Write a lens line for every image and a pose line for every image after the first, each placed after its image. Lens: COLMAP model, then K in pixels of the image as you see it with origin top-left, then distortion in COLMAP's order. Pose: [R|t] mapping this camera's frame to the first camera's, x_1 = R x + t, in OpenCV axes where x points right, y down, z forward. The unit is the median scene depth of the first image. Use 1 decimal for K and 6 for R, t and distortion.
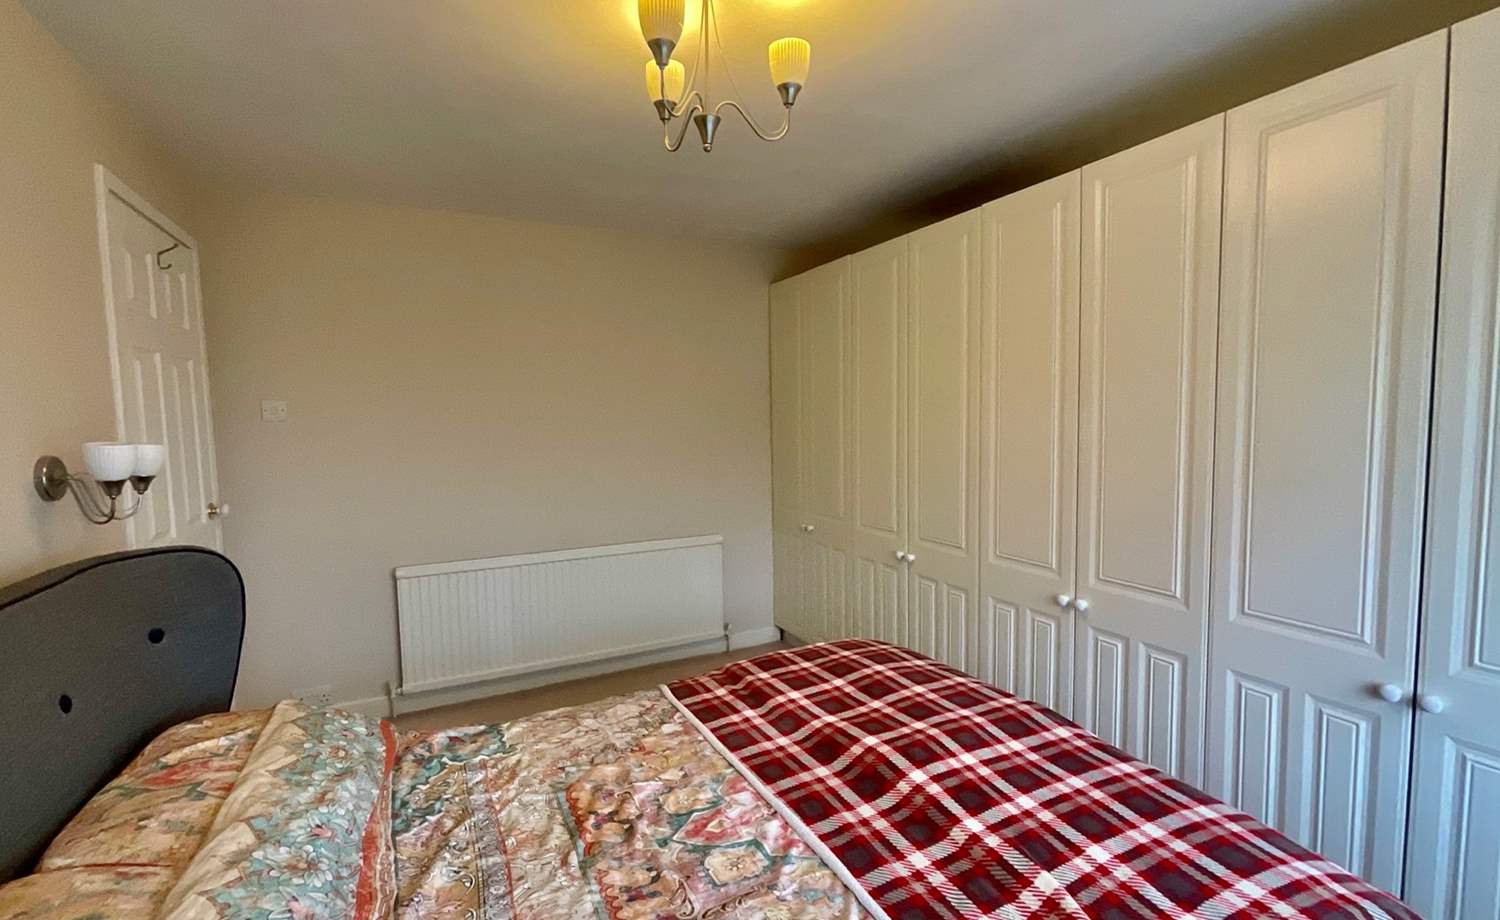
lens RADIAL K [[623.5, 0, 748.7], [0, 623.5, 463.5], [0, 0, 1]] dist [0.001108, 0.000391]
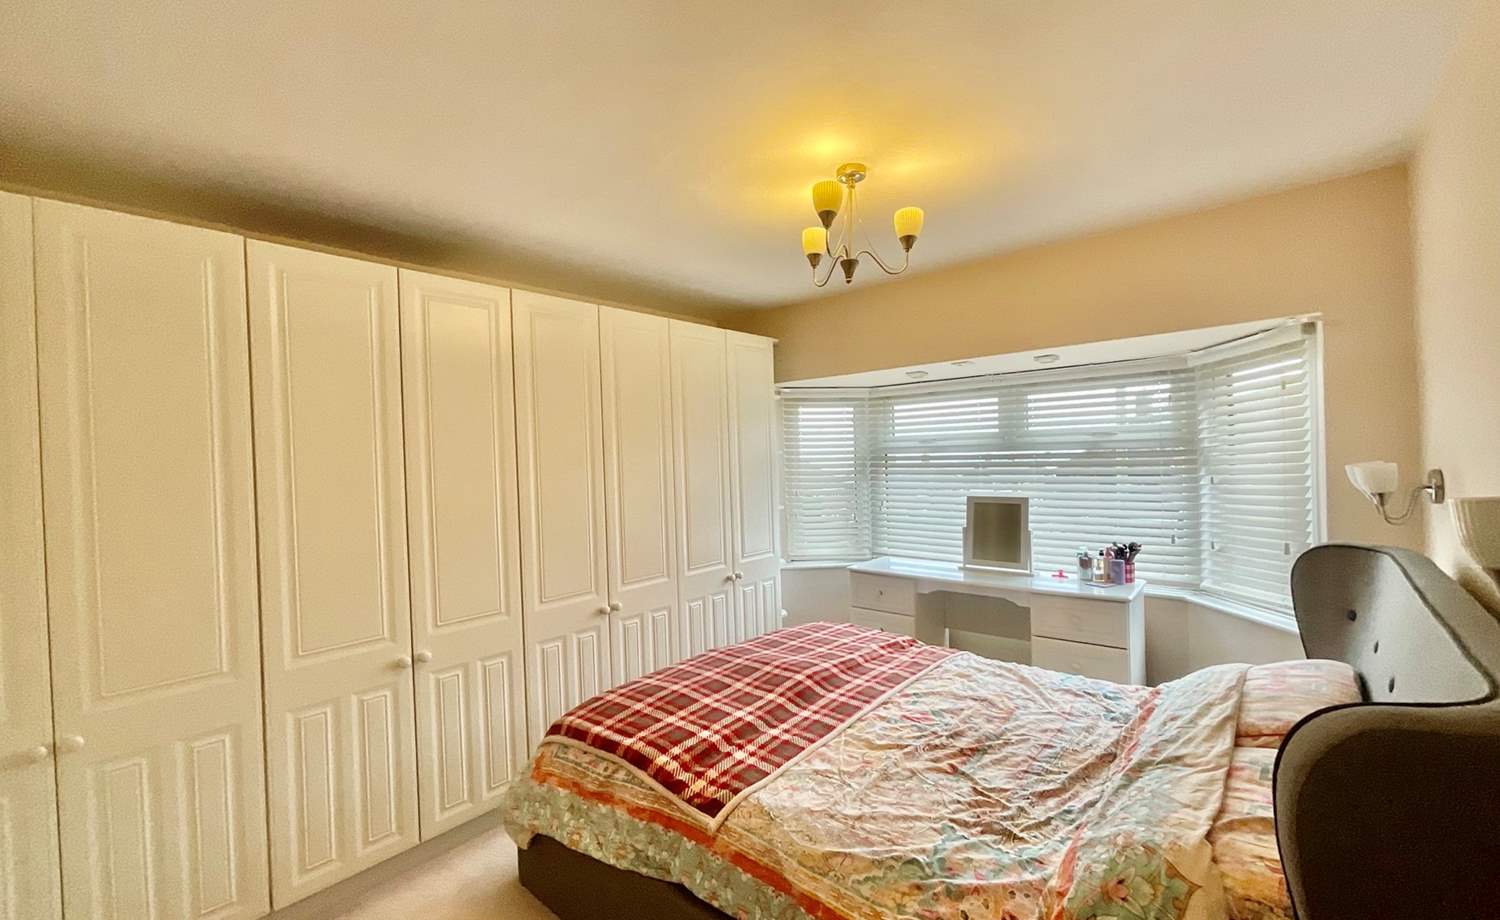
lens RADIAL K [[623.5, 0, 748.7], [0, 623.5, 463.5], [0, 0, 1]] dist [0.001108, 0.000391]
pose [[-0.397531, 0.000967, 0.917588, -0.821160], [0.071305, 0.997008, 0.029841, -0.112637], [-0.914814, 0.077292, -0.396411, 1.131477]]
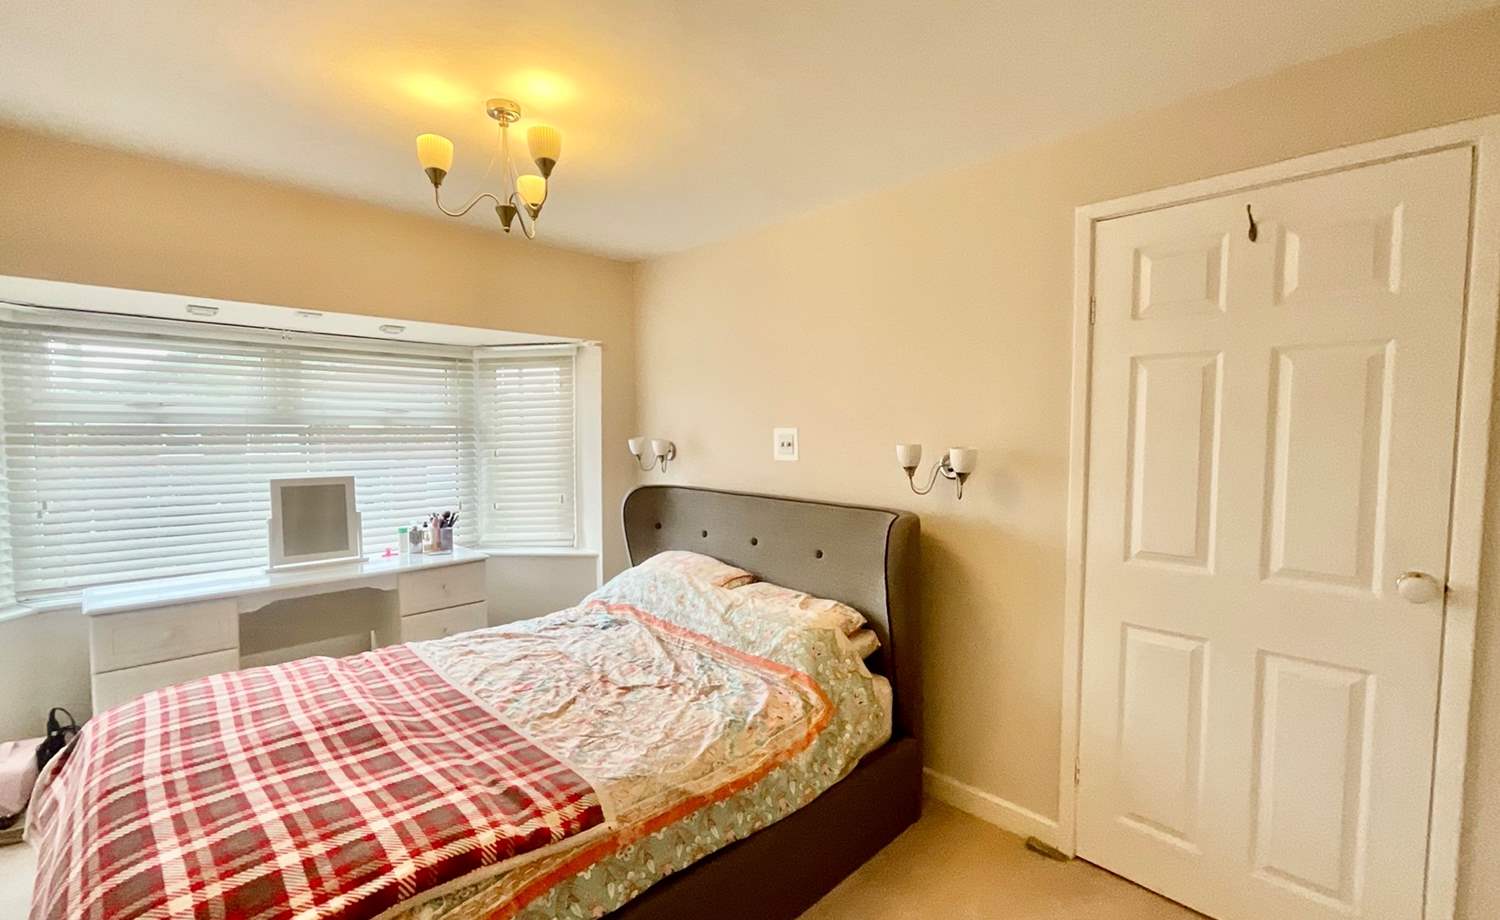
lens RADIAL K [[655.1, 0, 767.2], [0, 655.1, 458.9], [0, 0, 1]] dist [0.000907, 0.000194]
pose [[-0.935330, 0.013572, -0.353516, -0.047877], [-0.020323, 0.995552, 0.091991, -0.127112], [0.353192, 0.093227, -0.930894, 1.582656]]
